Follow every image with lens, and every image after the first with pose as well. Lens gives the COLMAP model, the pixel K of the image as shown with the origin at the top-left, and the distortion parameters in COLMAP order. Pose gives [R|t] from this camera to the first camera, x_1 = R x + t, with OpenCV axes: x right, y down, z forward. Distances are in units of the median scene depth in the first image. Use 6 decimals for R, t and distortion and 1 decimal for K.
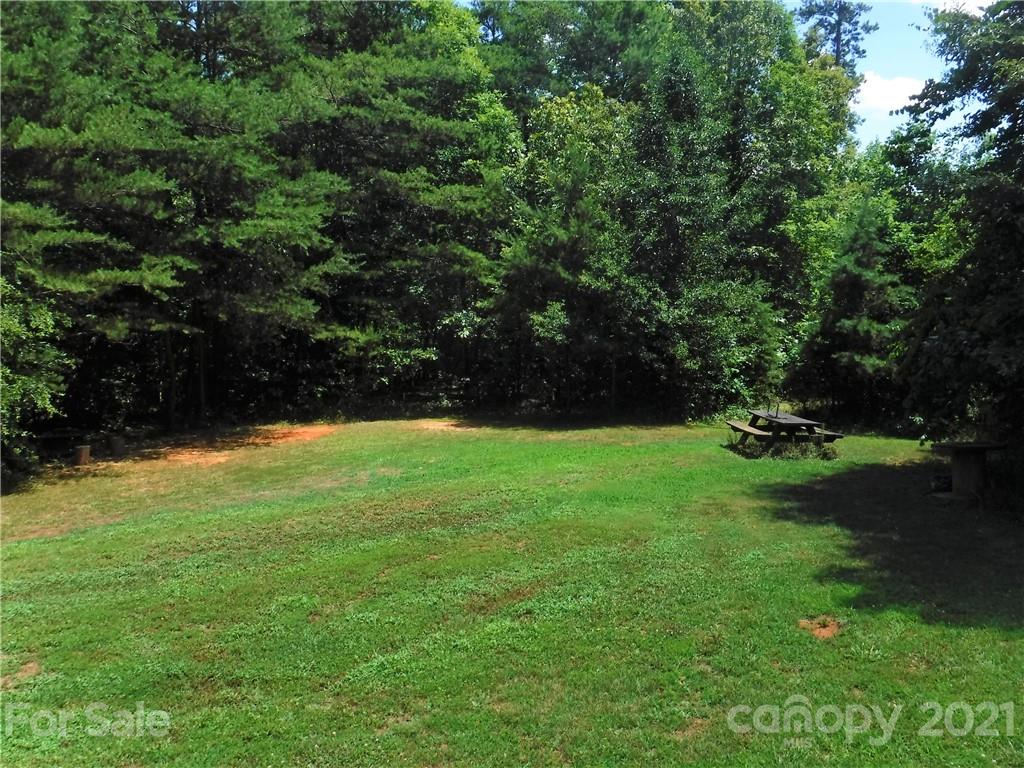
lens RADIAL K [[829.1, 0, 507.7], [0, 829.1, 392.3], [0, 0, 1]] dist [-0.110471, 0.041753]
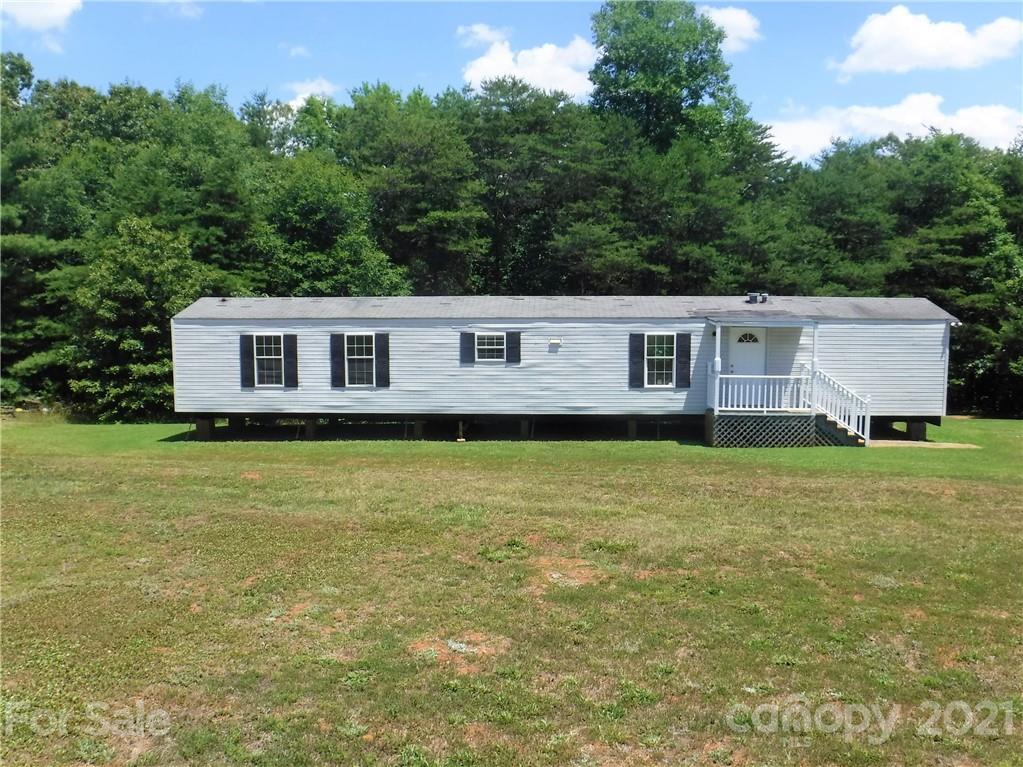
lens RADIAL K [[828.3, 0, 557.4], [0, 828.3, 375.0], [0, 0, 1]] dist [-0.110471, 0.041753]
pose [[0.819748, 0.018933, -0.572412, 0.221495], [-0.054989, 0.997438, -0.045758, 0.078997], [0.570079, 0.068986, 0.818689, -1.125535]]
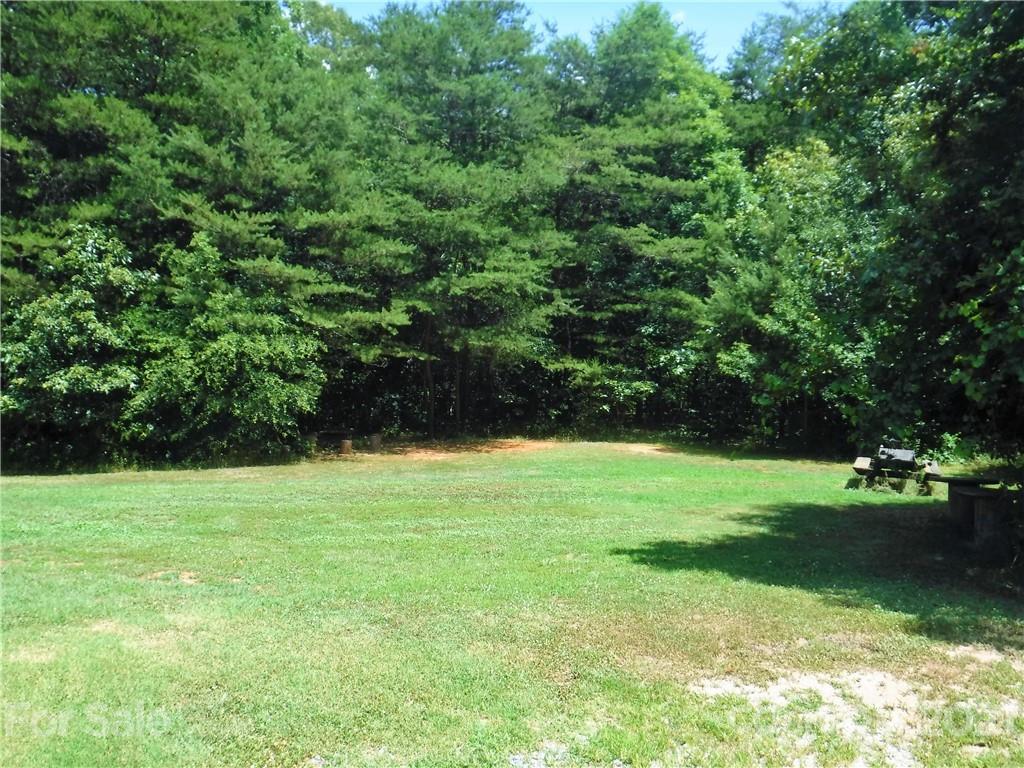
lens RADIAL K [[829.1, 0, 519.6], [0, 829.1, 388.6], [0, 0, 1]] dist [-0.110471, 0.041753]
pose [[0.921864, 0.041171, -0.385320, 0.189368], [-0.060144, 0.997492, -0.037311, 0.010159], [0.382818, 0.057570, 0.922028, -0.117457]]
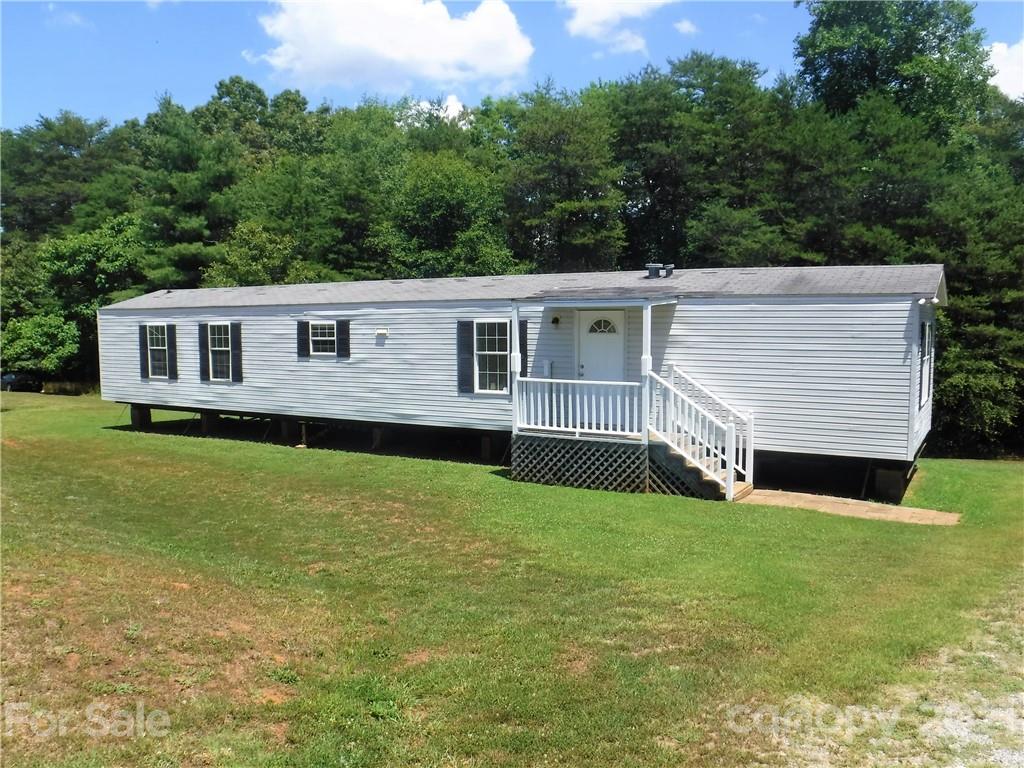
lens RADIAL K [[829.1, 0, 520.0], [0, 829.1, 384.9], [0, 0, 1]] dist [-0.110471, 0.041753]
pose [[0.456119, 0.038119, -0.889102, 0.397549], [-0.104806, 0.994430, -0.011132, 0.044134], [0.883726, 0.098261, 0.457573, -0.623452]]
